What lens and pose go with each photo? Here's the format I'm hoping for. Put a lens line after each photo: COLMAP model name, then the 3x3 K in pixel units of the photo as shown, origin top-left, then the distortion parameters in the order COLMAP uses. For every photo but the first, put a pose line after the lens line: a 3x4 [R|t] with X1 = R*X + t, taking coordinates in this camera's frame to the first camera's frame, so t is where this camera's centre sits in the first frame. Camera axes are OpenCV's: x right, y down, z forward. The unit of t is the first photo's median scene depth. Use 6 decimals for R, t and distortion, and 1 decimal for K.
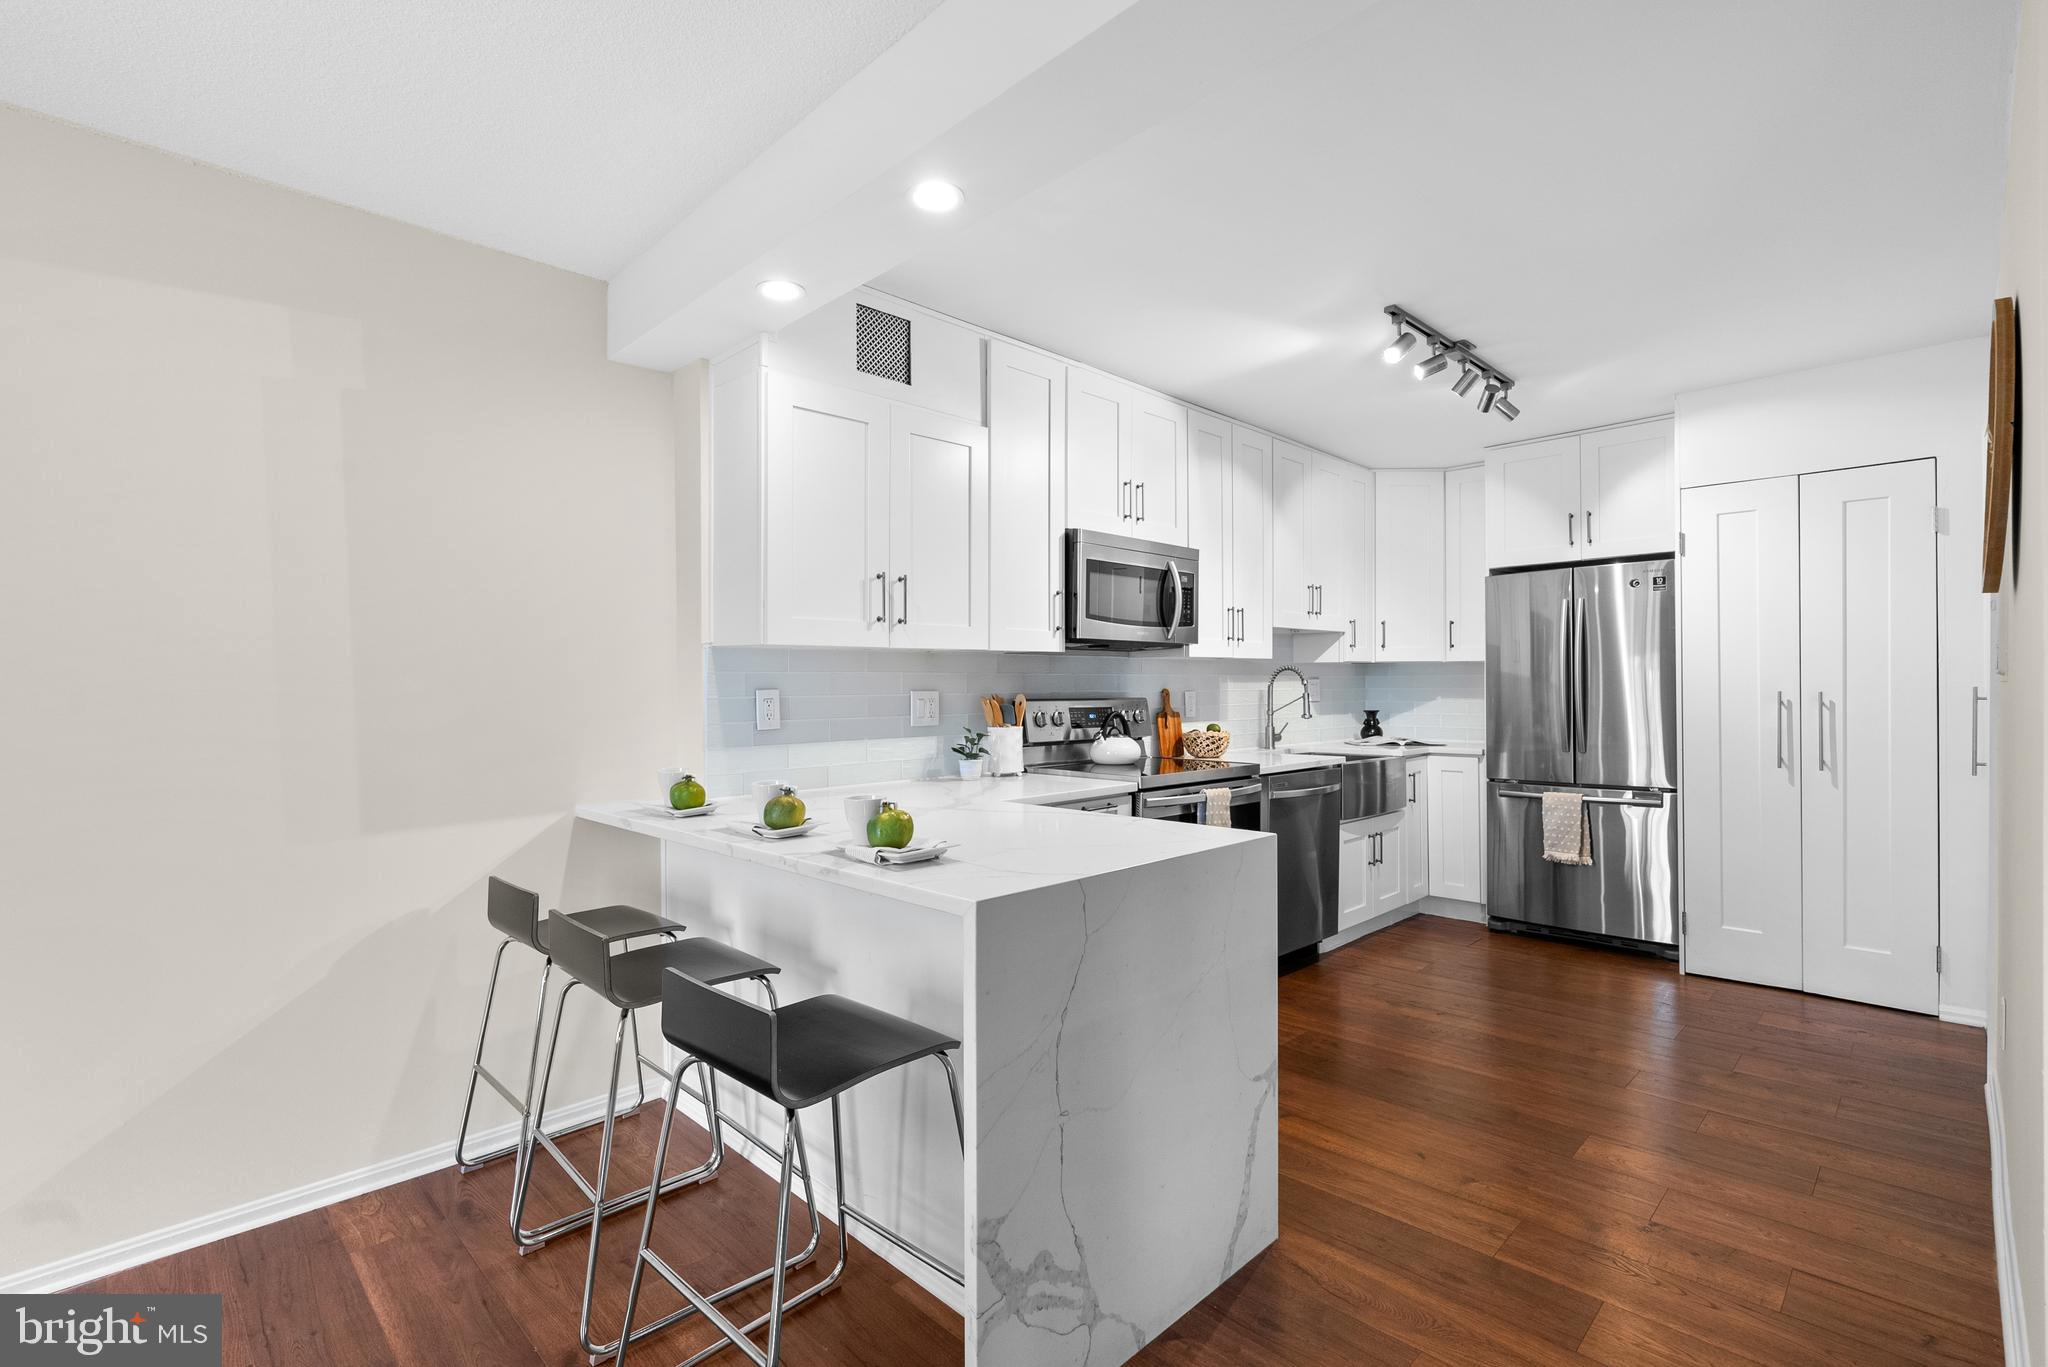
lens RADIAL K [[933.2, 0, 1005.4], [0, 933.2, 682.4], [0, 0, 1]] dist [-0.005626, 0.000809]
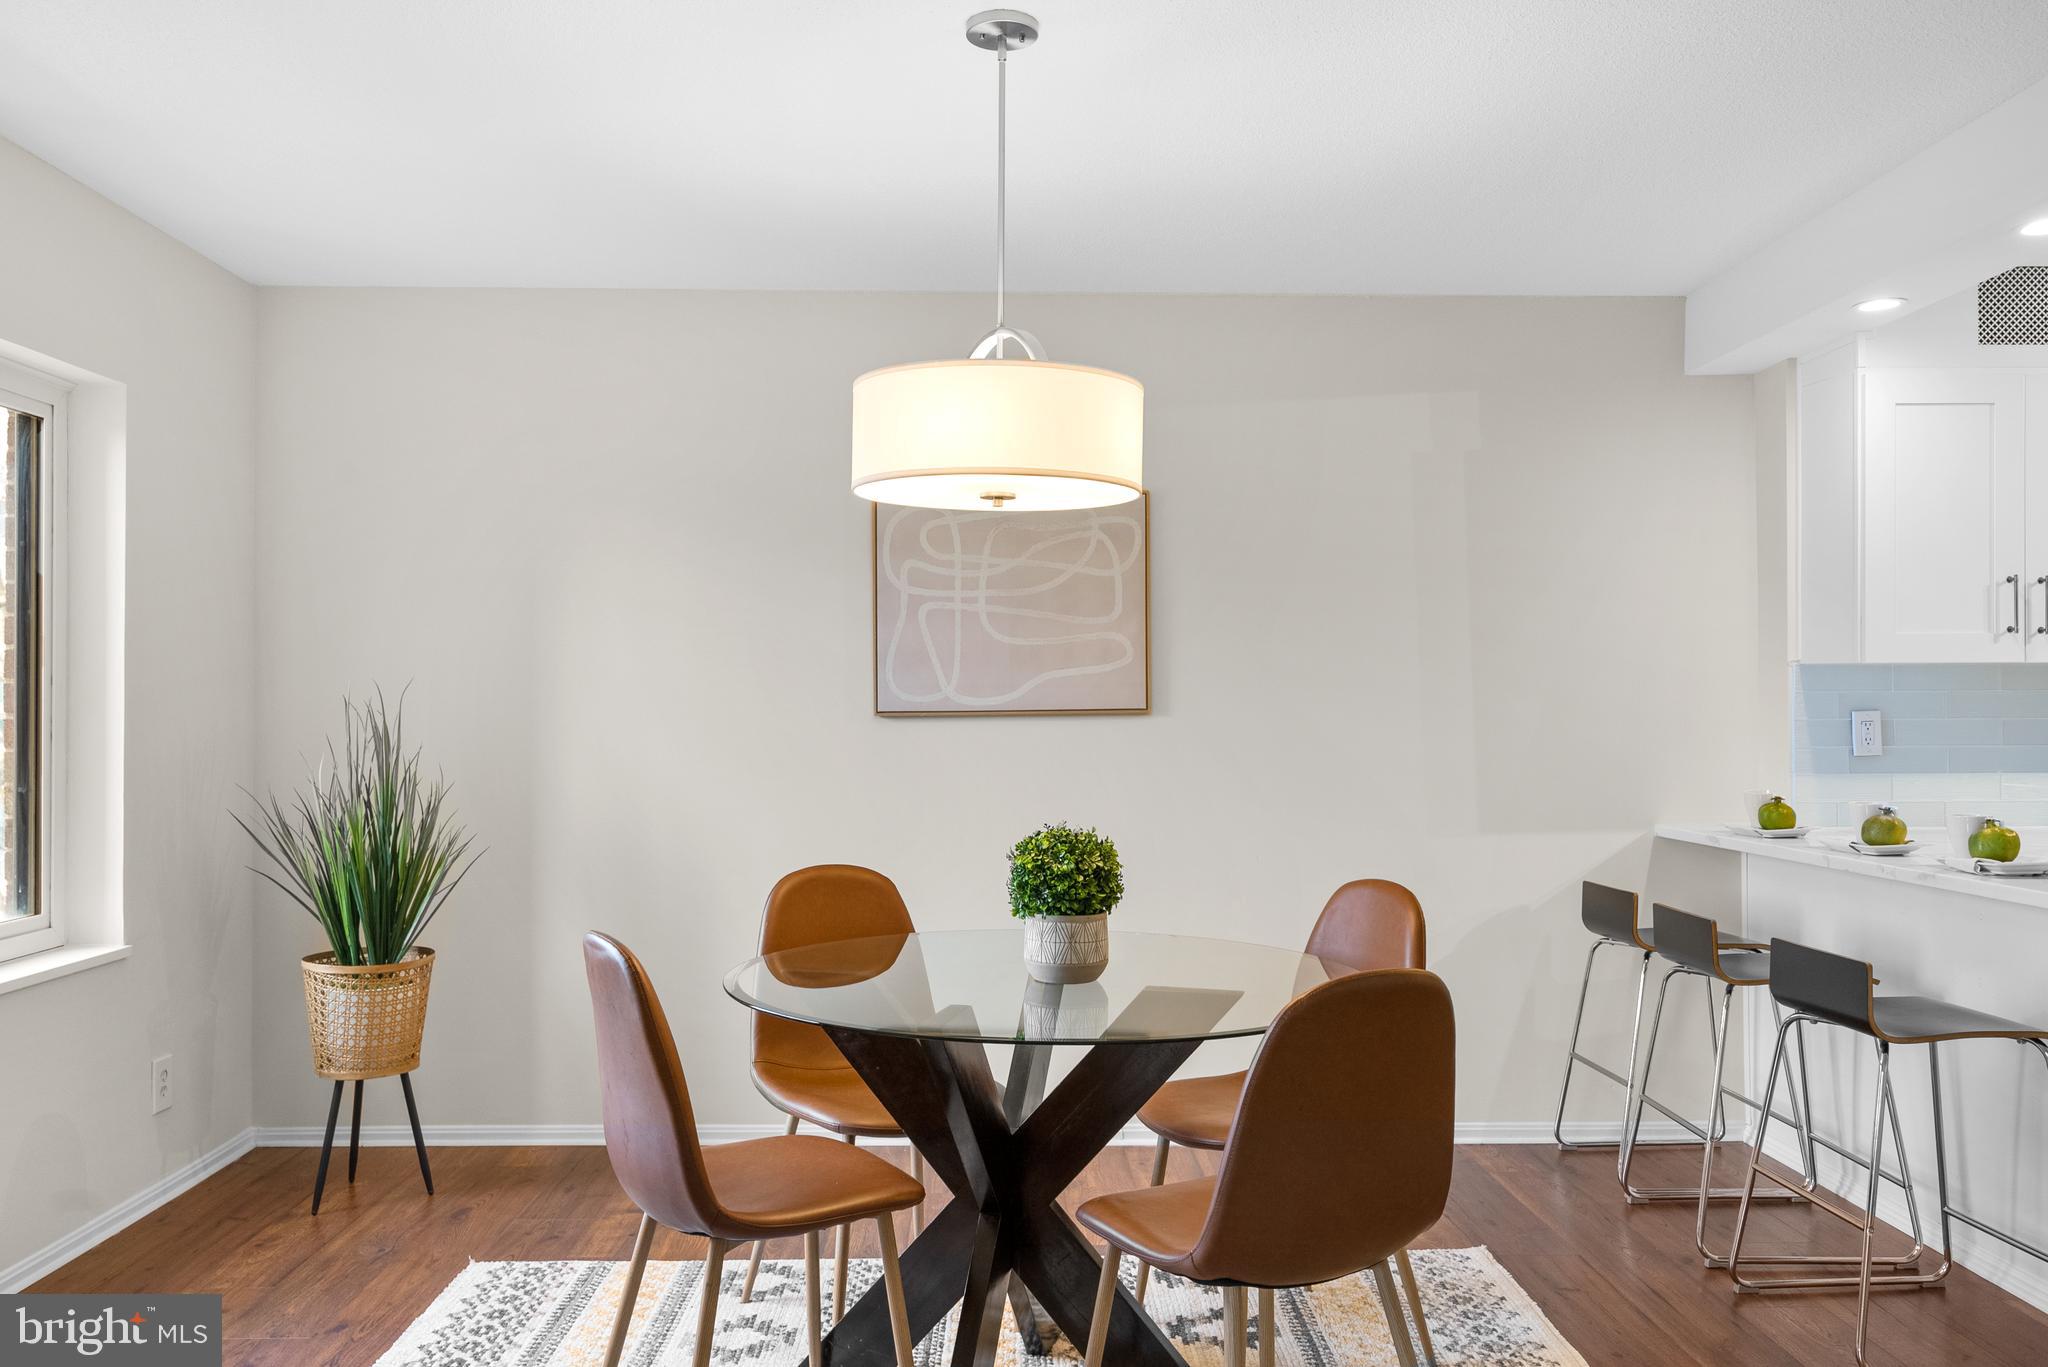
lens RADIAL K [[1567.8, 0, 1024.0], [0, 1567.8, 683.5], [0, 0, 1]] dist [0.011780, 0.001474]
pose [[0.735291, -0.004837, -0.677735, 0.183734], [-0.001418, 0.999961, -0.008675, -0.004477], [0.677750, 0.007340, 0.735255, -0.694740]]
